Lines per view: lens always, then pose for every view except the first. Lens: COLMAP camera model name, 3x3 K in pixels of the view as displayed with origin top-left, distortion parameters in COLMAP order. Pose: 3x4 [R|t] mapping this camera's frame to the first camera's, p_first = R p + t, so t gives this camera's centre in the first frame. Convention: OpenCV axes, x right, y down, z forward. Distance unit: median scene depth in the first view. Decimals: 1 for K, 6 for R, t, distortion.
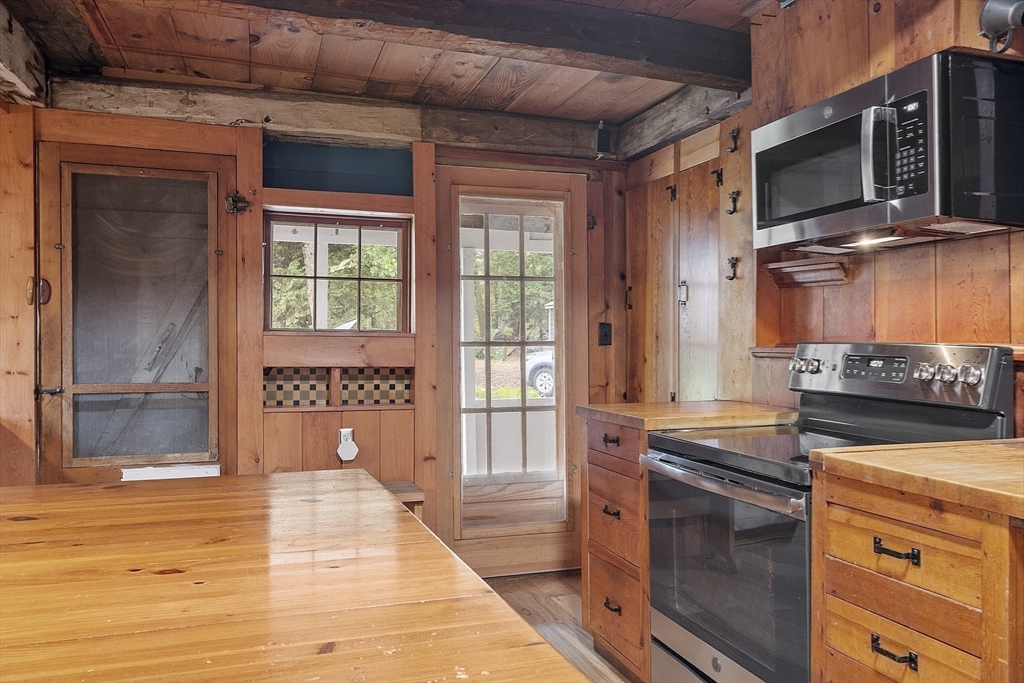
lens RADIAL K [[789.5, 0, 510.2], [0, 789.5, 344.4], [0, 0, 1]] dist [0.004705, 0.001519]
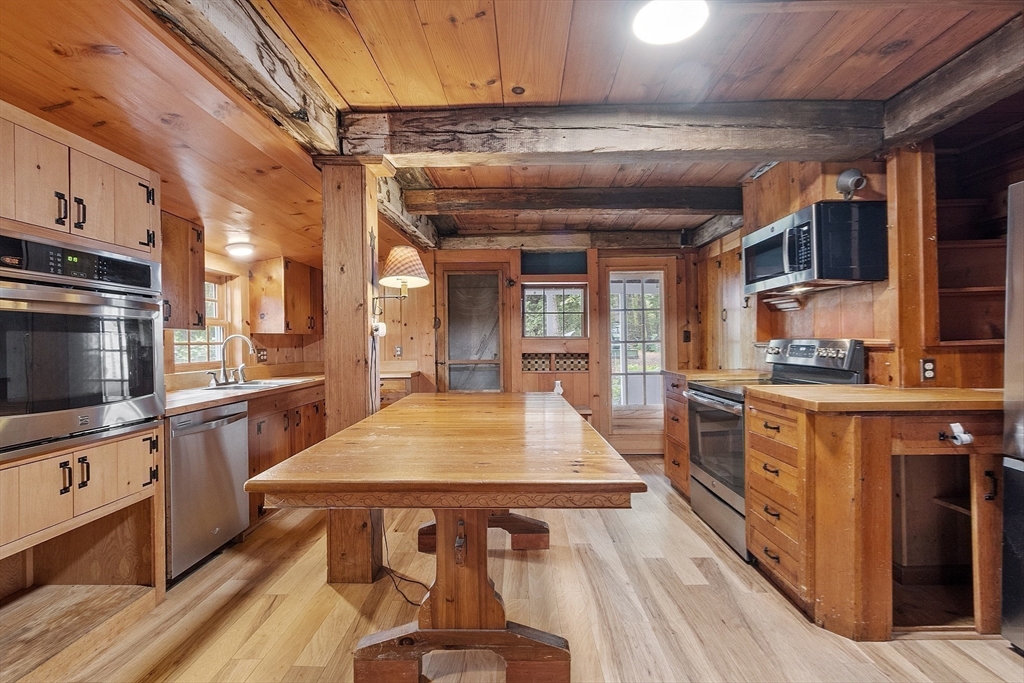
lens RADIAL K [[650.8, 0, 513.4], [0, 650.8, 342.2], [0, 0, 1]] dist [0.000976, -0.000377]
pose [[0.940527, -0.012352, -0.339496, 0.305170], [0.010076, 0.999913, -0.008464, 0.012708], [0.339571, 0.004540, 0.940570, -0.782420]]
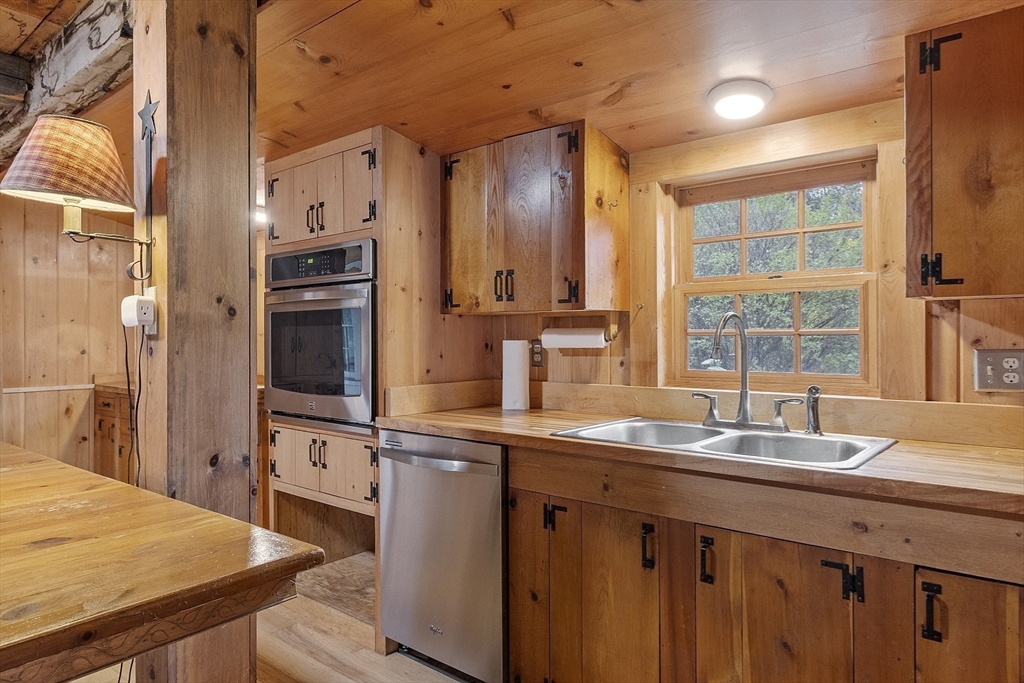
lens RADIAL K [[650.8, 0, 512.6], [0, 650.8, 338.4], [0, 0, 1]] dist [0.000976, -0.000377]
pose [[-0.855289, 0.004681, -0.518131, -0.937858], [0.000404, 0.999965, 0.008366, -0.020929], [0.518152, 0.006946, -0.855260, 2.557241]]
